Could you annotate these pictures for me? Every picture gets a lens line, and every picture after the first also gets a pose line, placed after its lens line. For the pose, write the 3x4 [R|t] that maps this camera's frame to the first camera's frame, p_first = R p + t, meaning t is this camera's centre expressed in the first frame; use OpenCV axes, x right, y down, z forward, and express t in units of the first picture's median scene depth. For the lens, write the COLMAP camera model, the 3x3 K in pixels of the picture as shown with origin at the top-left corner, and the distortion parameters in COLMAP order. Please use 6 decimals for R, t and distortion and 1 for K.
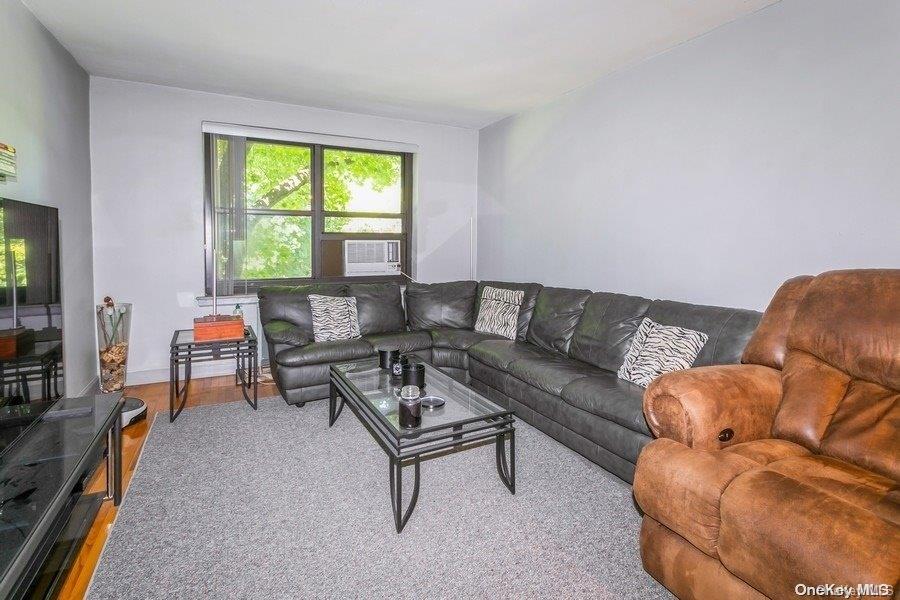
lens RADIAL K [[452.5, 0, 434.5], [0, 452.5, 251.3], [0, 0, 1]] dist [0.009407, 0.003400]
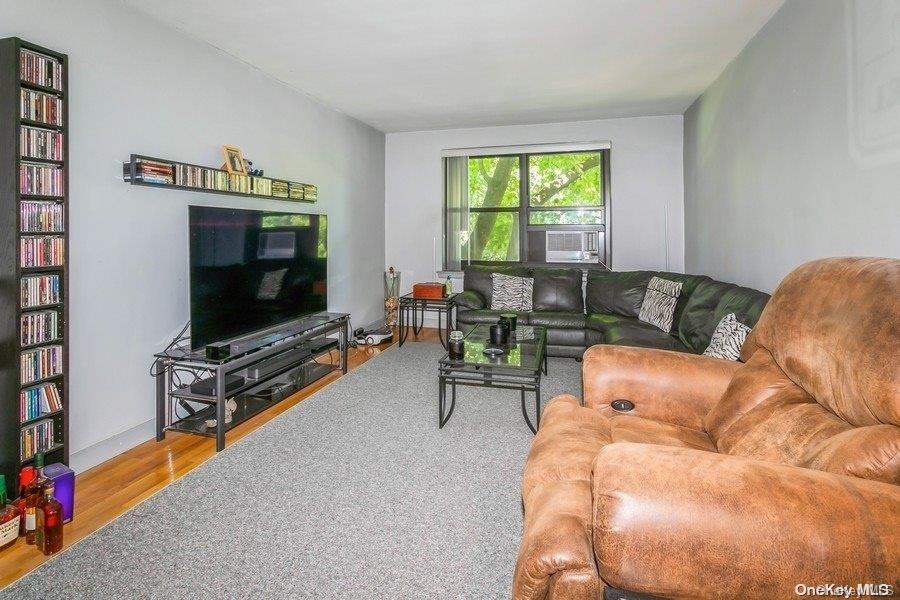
lens RADIAL K [[452.5, 0, 432.5], [0, 452.5, 217.2], [0, 0, 1]] dist [0.009407, 0.003400]
pose [[0.716973, -0.028796, -0.696506, 0.498706], [-0.012783, 0.998435, -0.054438, 0.009246], [0.696984, 0.047934, 0.715483, -0.054628]]
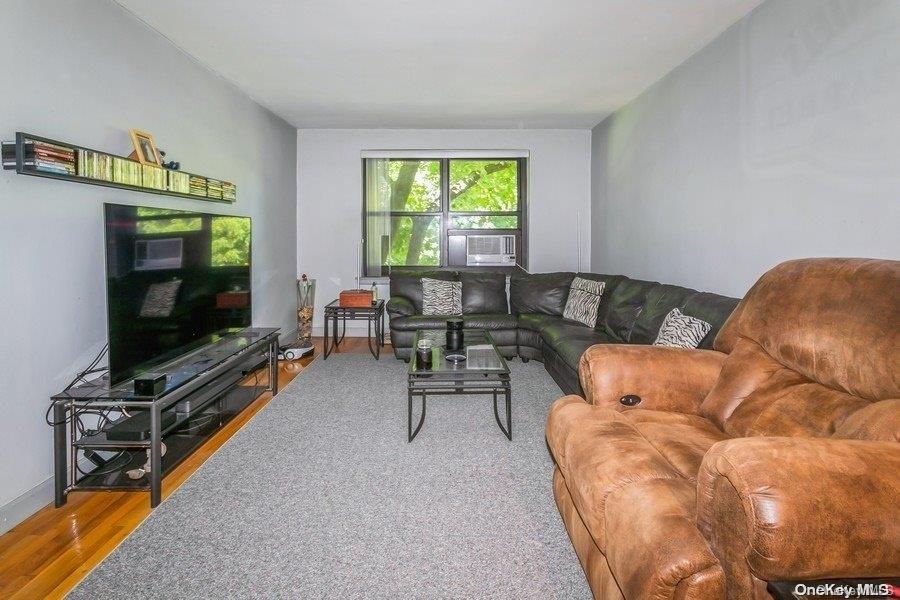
lens RADIAL K [[452.5, 0, 433.0], [0, 452.5, 233.2], [0, 0, 1]] dist [0.009407, 0.003400]
pose [[0.886420, -0.009862, -0.462776, 0.337457], [-0.005398, 0.999485, -0.031639, 0.009807], [0.462850, 0.030544, 0.885910, -0.120650]]
